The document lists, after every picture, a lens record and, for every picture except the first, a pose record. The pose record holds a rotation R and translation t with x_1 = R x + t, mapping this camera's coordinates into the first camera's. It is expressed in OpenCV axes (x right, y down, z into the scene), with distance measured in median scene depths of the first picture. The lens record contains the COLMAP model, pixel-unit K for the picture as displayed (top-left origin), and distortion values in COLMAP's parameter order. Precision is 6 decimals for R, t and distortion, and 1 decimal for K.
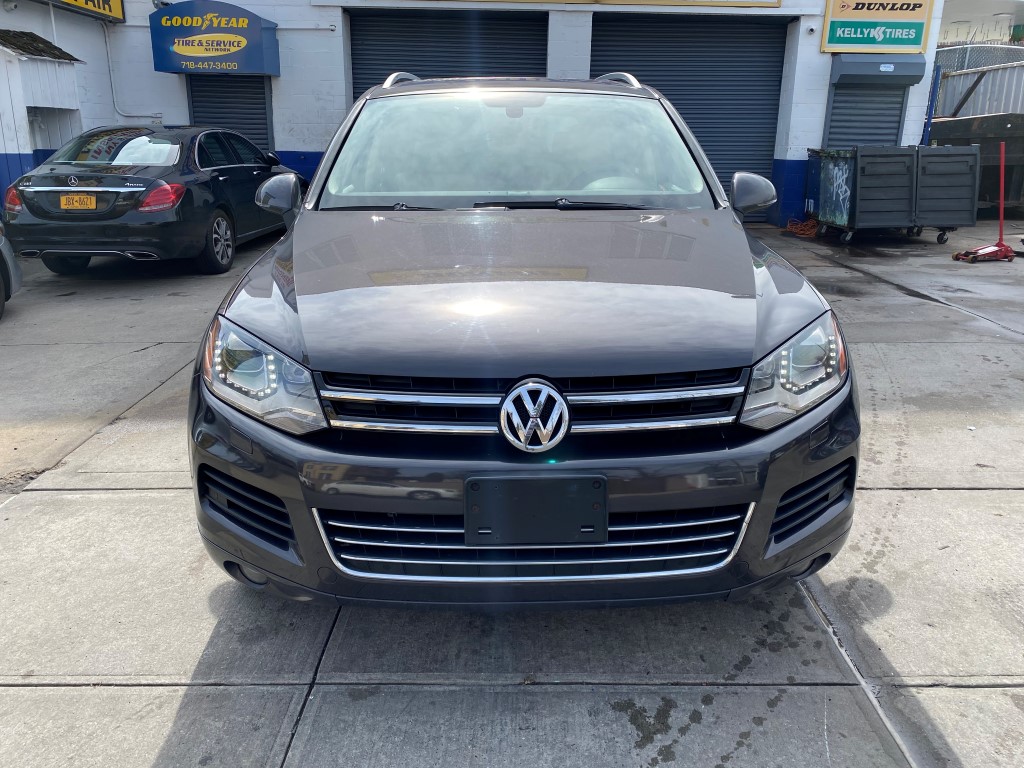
lens RADIAL K [[786.3, 0, 515.5], [0, 786.3, 382.6], [0, 0, 1]] dist [0.014977, -0.010973]
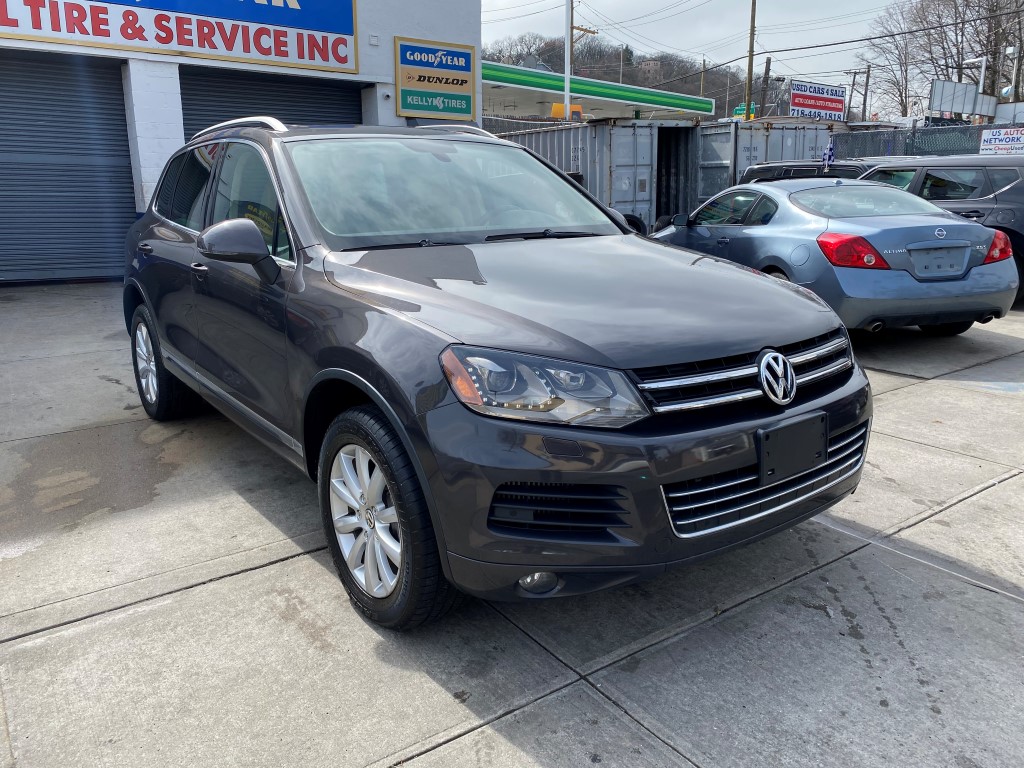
lens RADIAL K [[786.3, 0, 514.0], [0, 786.3, 375.5], [0, 0, 1]] dist [0.014977, -0.010973]
pose [[0.814332, -0.142137, 0.562726, -0.696931], [0.184607, 0.982630, -0.018950, -0.010637], [-0.550258, 0.119314, 0.826426, 0.101405]]
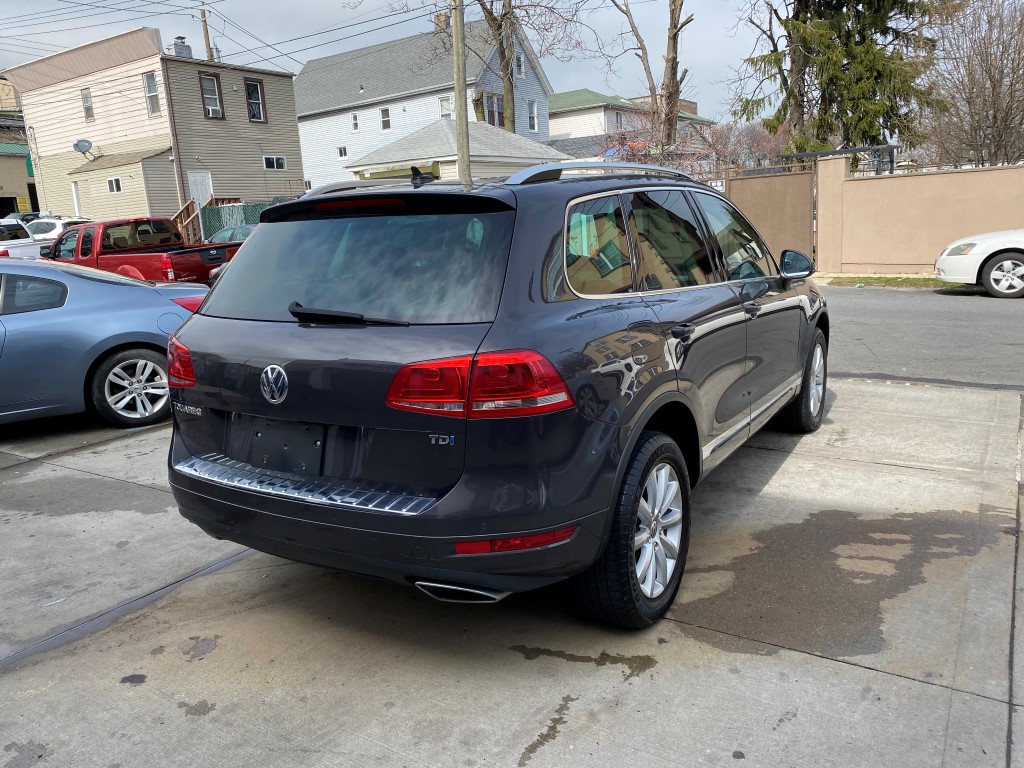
lens RADIAL K [[786.3, 0, 504.4], [0, 786.3, 382.2], [0, 0, 1]] dist [0.014977, -0.010973]
pose [[-0.834507, -0.069062, 0.546653, -0.768392], [0.216659, 0.871068, 0.440794, -0.924917], [-0.506614, 0.486282, -0.711949, 2.795173]]
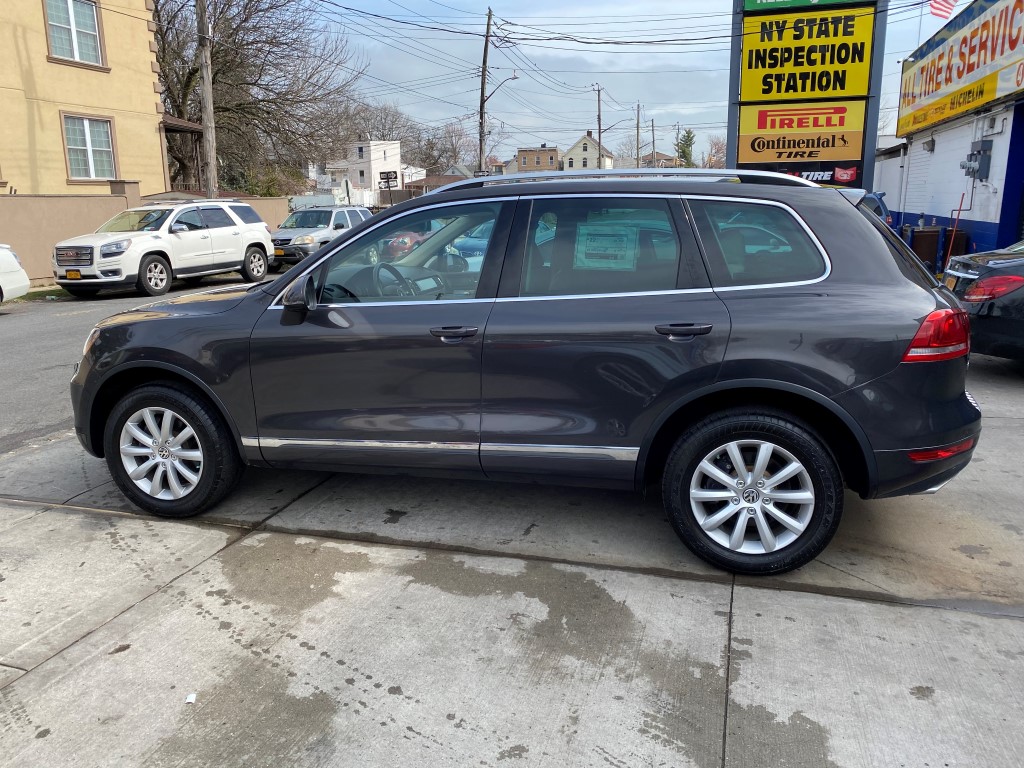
lens RADIAL K [[786.3, 0, 508.9], [0, 786.3, 377.7], [0, 0, 1]] dist [0.014977, -0.010973]
pose [[-0.285607, 0.207360, -0.935645, 1.541730], [-0.281410, 0.915125, 0.288713, -0.650459], [0.916099, 0.345758, -0.203013, 1.870682]]
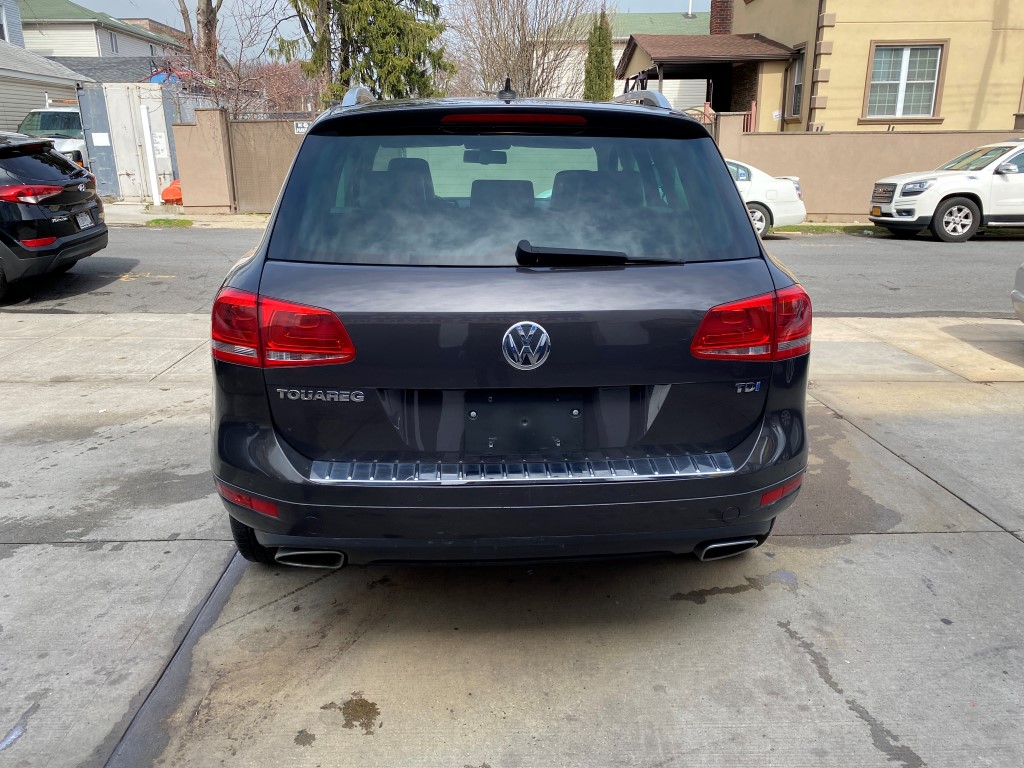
lens RADIAL K [[786.3, 0, 507.3], [0, 786.3, 381.5], [0, 0, 1]] dist [0.014977, -0.010973]
pose [[-0.999318, 0.009614, -0.035650, 0.015541], [-0.011993, 0.828653, 0.559634, -0.951943], [0.034922, 0.559680, -0.827973, 2.893636]]
